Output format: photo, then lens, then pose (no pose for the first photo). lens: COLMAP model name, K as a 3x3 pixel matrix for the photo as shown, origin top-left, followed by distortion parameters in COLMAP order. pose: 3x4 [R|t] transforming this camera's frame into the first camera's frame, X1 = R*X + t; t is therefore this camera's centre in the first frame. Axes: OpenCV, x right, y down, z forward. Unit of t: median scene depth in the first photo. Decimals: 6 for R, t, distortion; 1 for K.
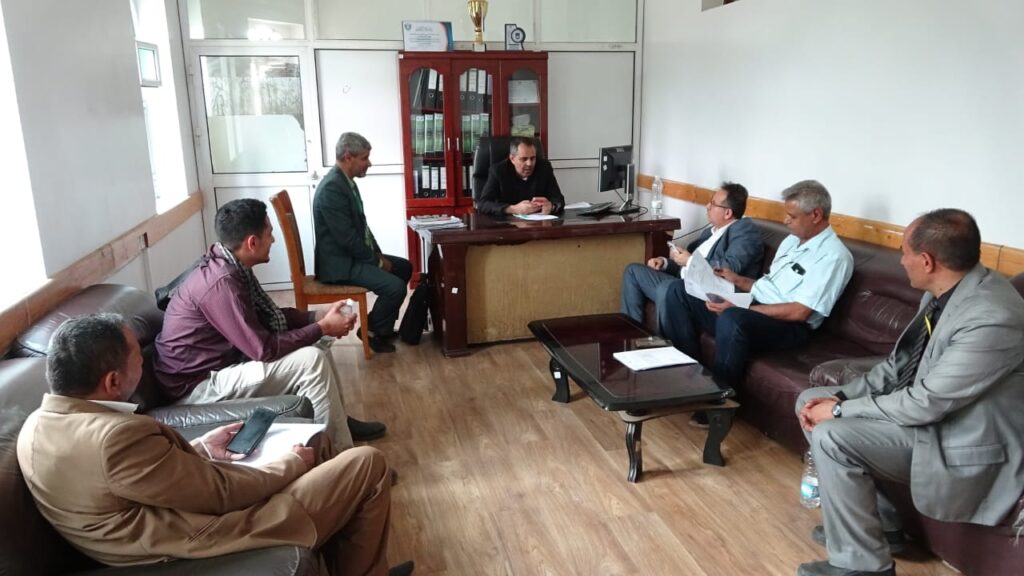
lens RADIAL K [[723.7, 0, 505.4], [0, 723.7, 283.9], [0, 0, 1]] dist [0.002526, -0.001713]
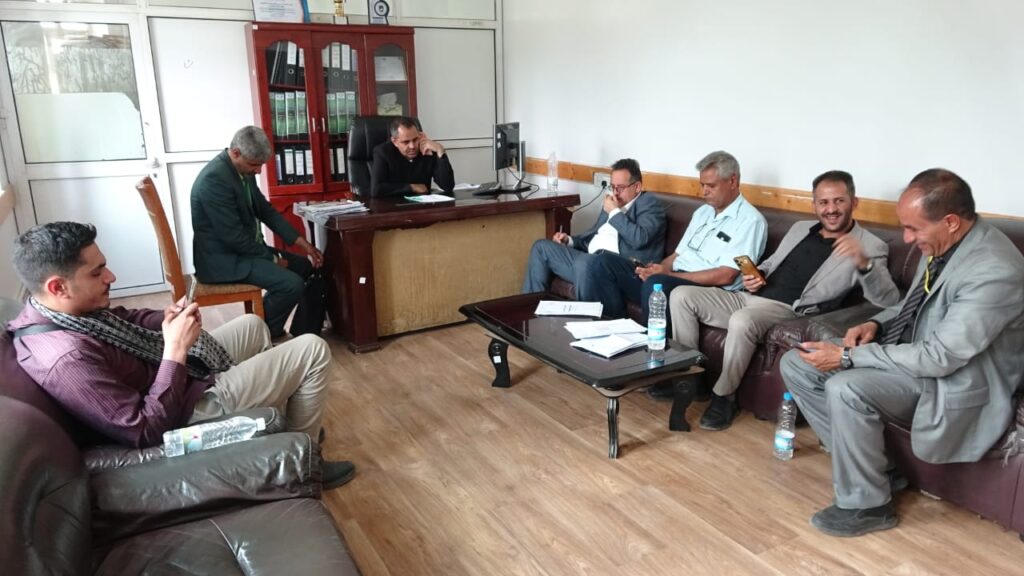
lens RADIAL K [[723.7, 0, 505.8], [0, 723.7, 288.2], [0, 0, 1]] dist [0.002526, -0.001713]
pose [[0.962400, -0.070281, 0.262388, -0.121147], [0.064721, 0.997459, 0.029785, 0.002801], [-0.263814, -0.011683, 0.964503, 0.055013]]
